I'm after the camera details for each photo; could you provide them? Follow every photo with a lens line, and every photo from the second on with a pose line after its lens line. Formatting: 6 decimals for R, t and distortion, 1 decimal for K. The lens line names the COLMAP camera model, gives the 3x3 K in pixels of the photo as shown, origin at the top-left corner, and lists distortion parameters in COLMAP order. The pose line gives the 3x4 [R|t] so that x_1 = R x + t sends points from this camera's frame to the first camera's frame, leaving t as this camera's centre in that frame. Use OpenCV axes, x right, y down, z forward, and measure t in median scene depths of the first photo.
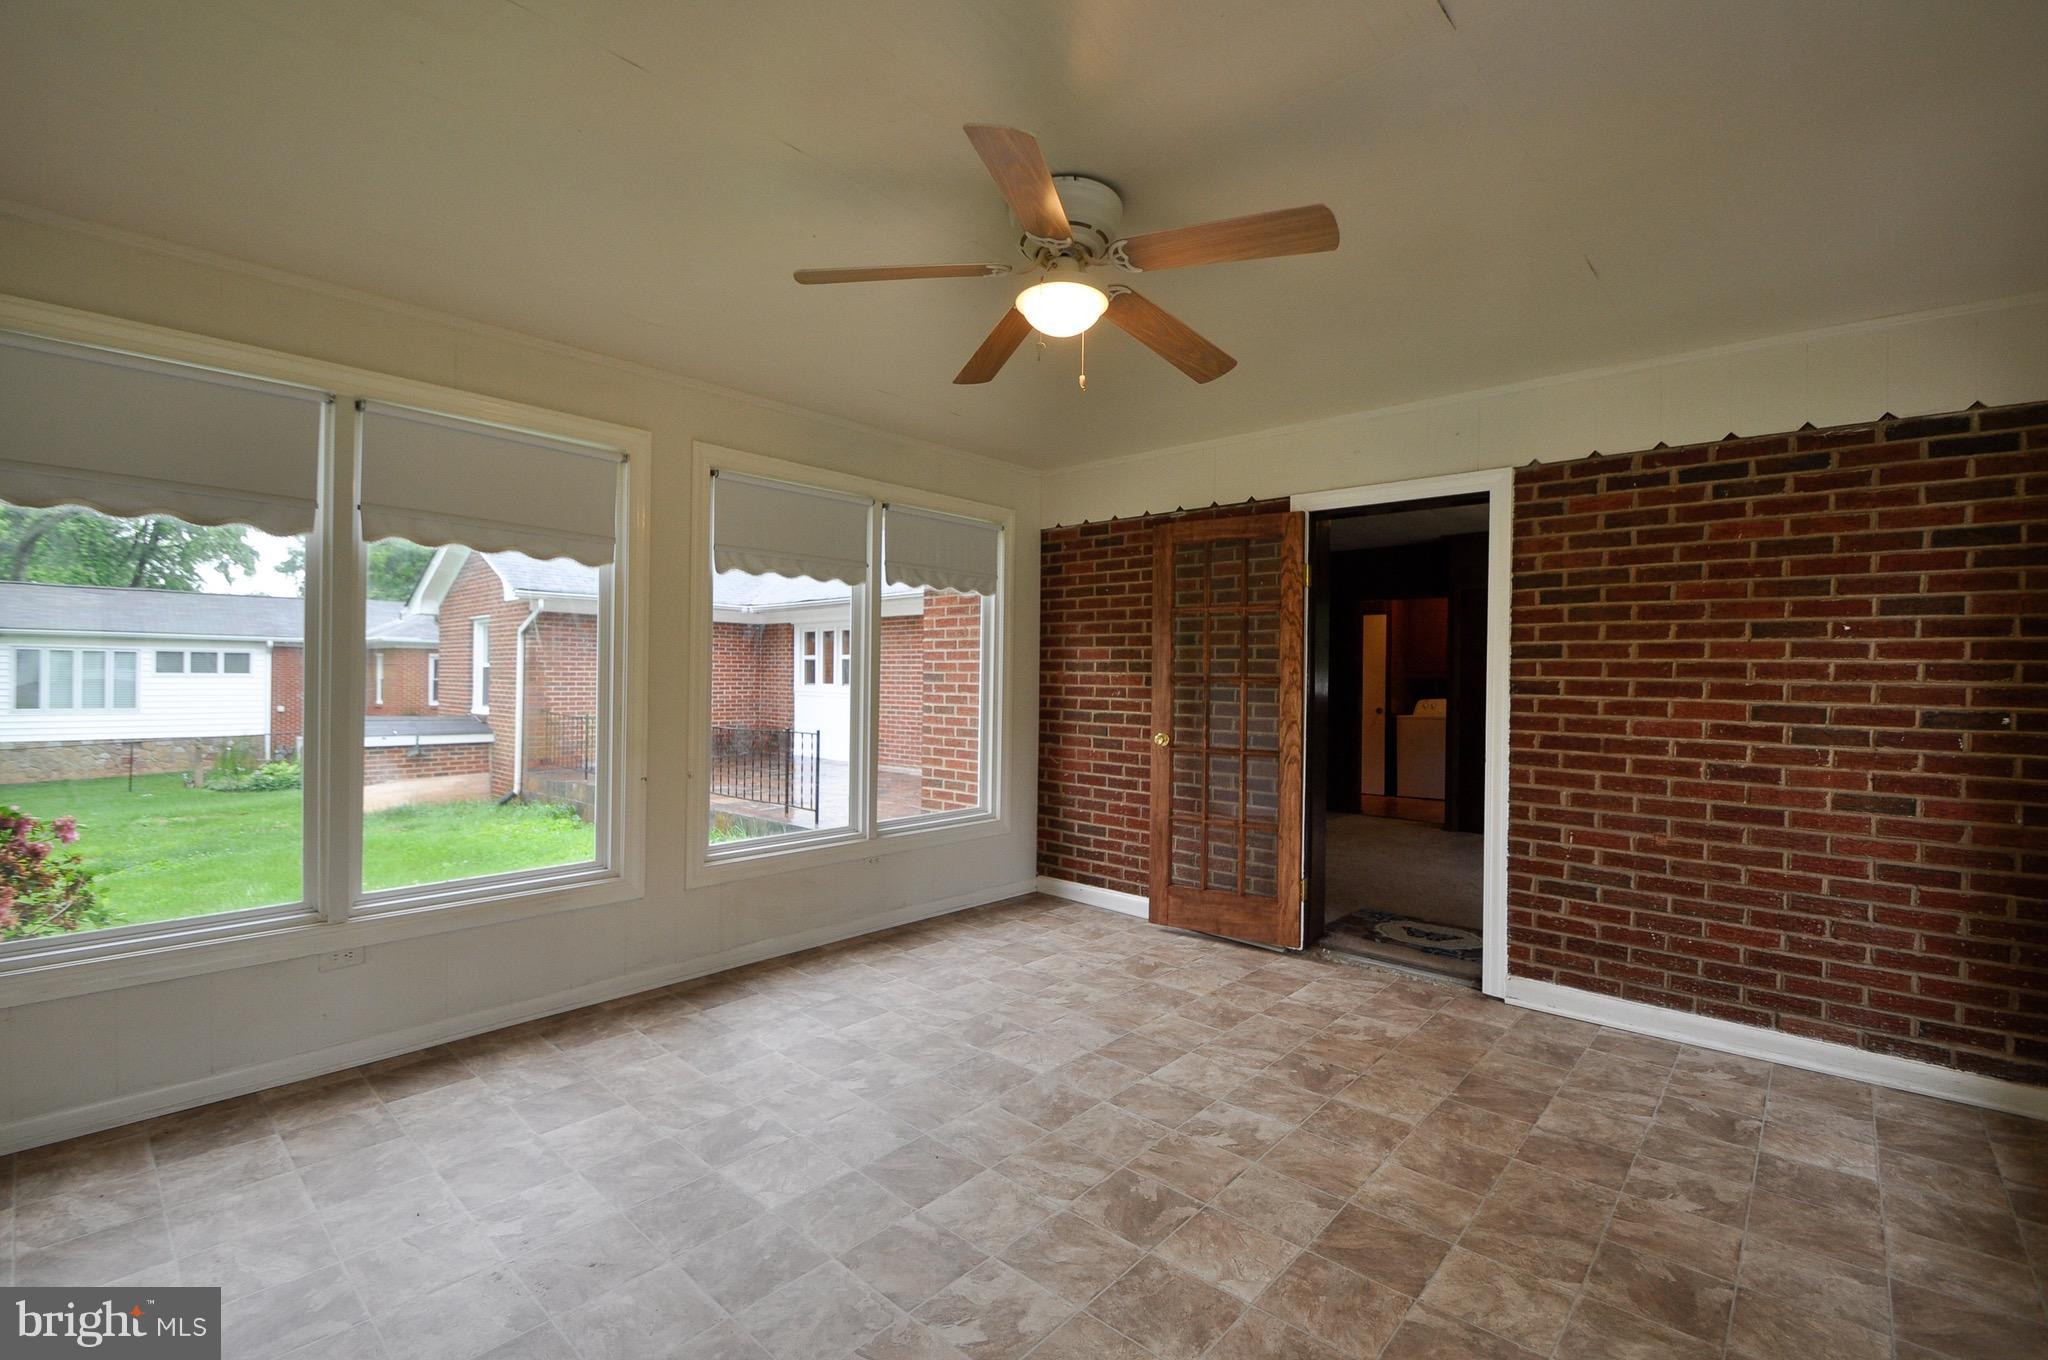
lens RADIAL K [[920.4, 0, 1014.8], [0, 920.4, 678.3], [0, 0, 1]] dist [0.022263, -0.021254]
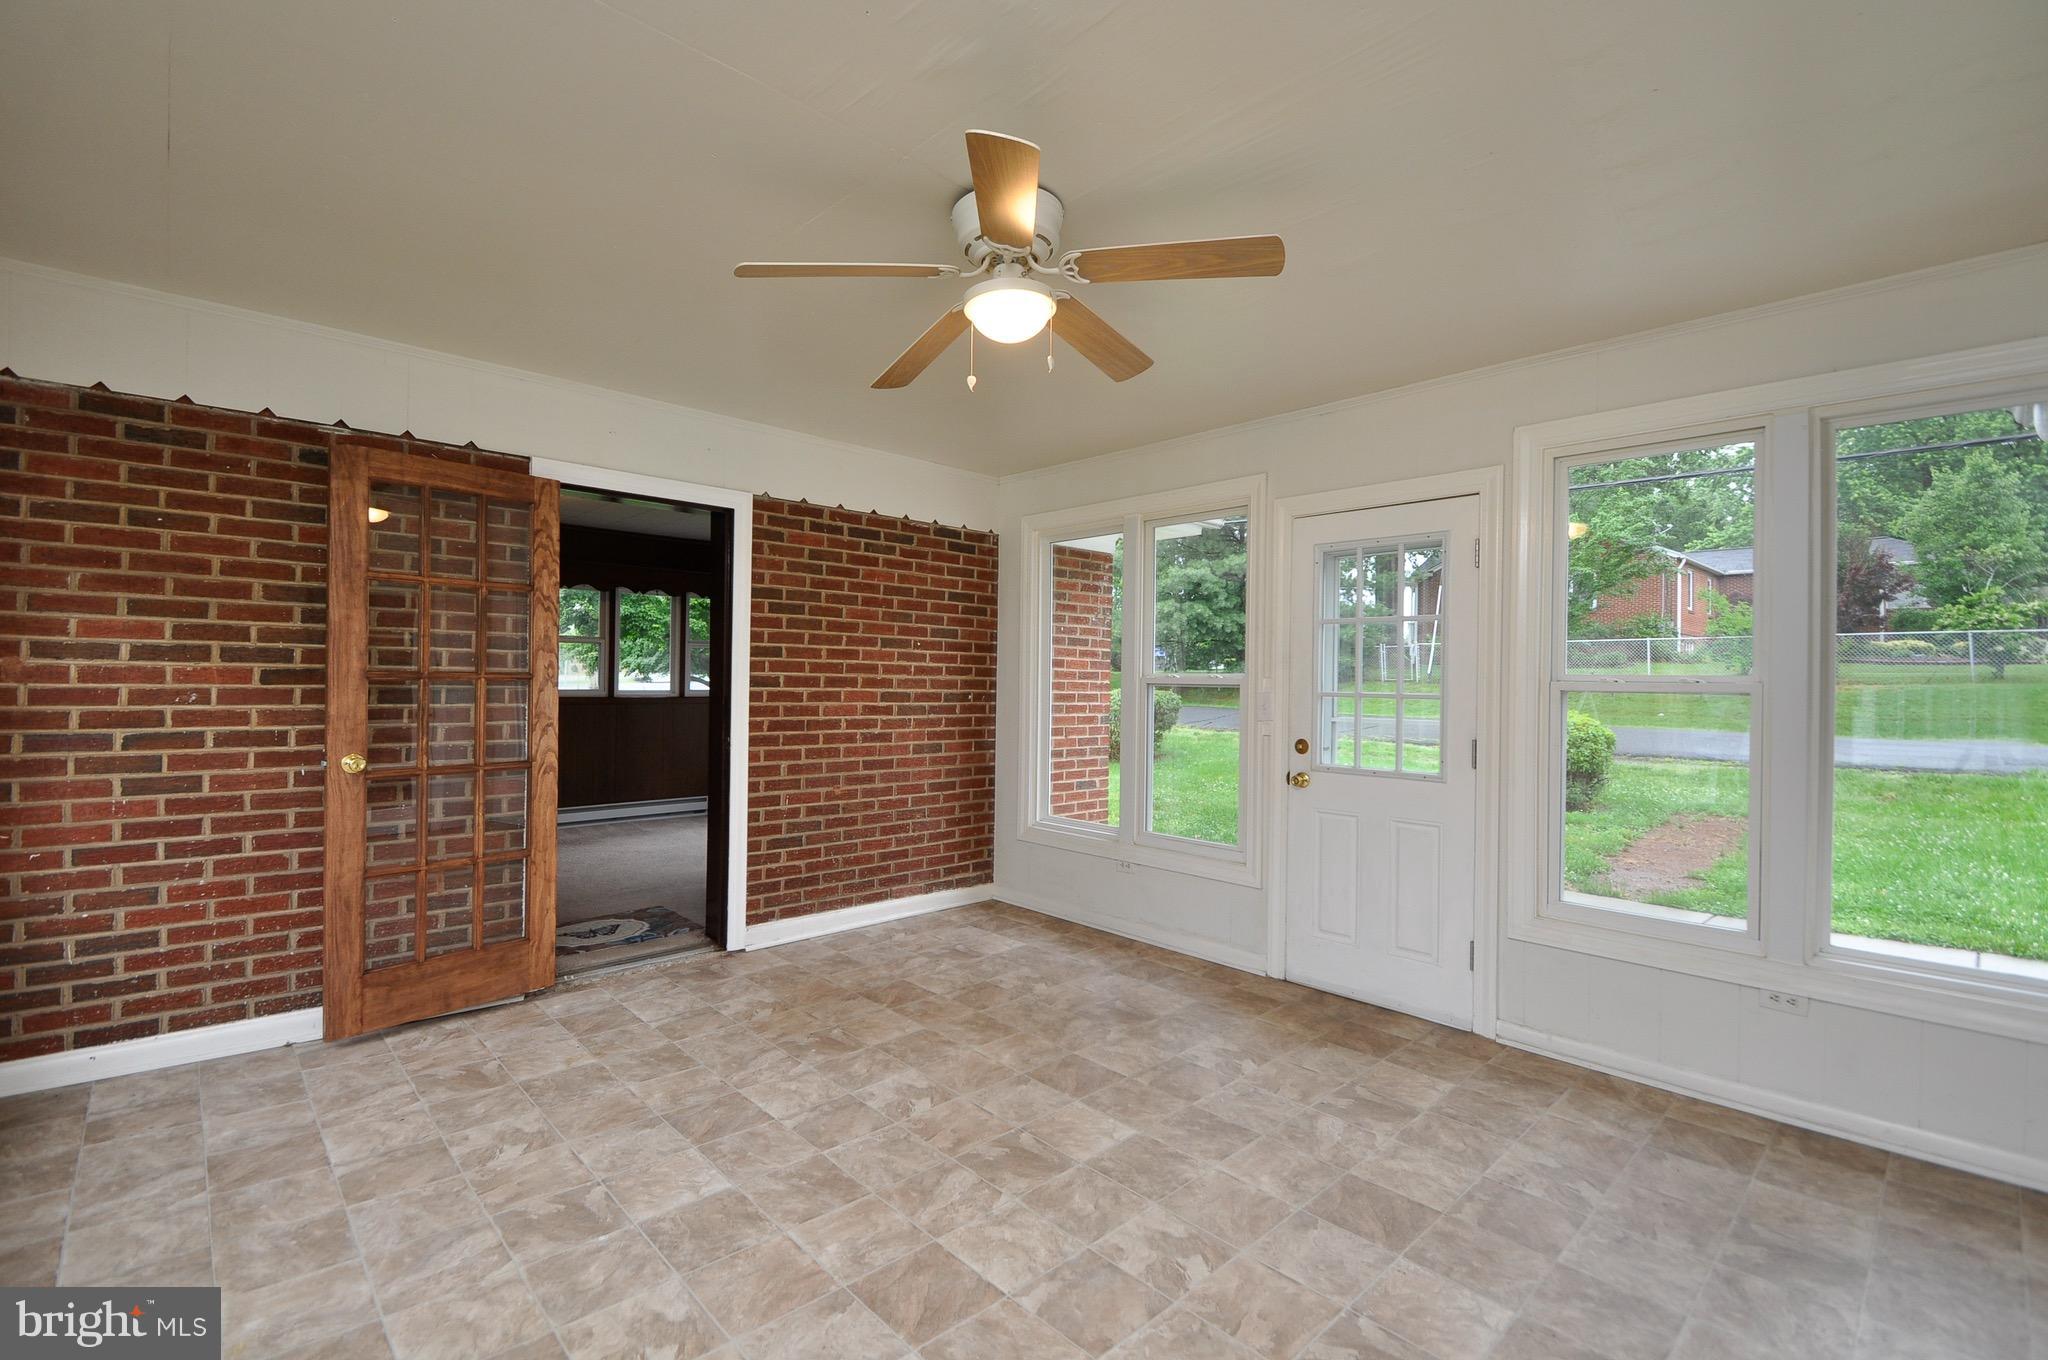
lens RADIAL K [[920.4, 0, 1014.8], [0, 920.4, 678.3], [0, 0, 1]] dist [0.022263, -0.021254]
pose [[0.064503, -0.011502, 0.997851, -0.642863], [-0.010469, 0.999871, 0.012202, -0.012894], [-0.997863, -0.011234, 0.064374, 0.623745]]
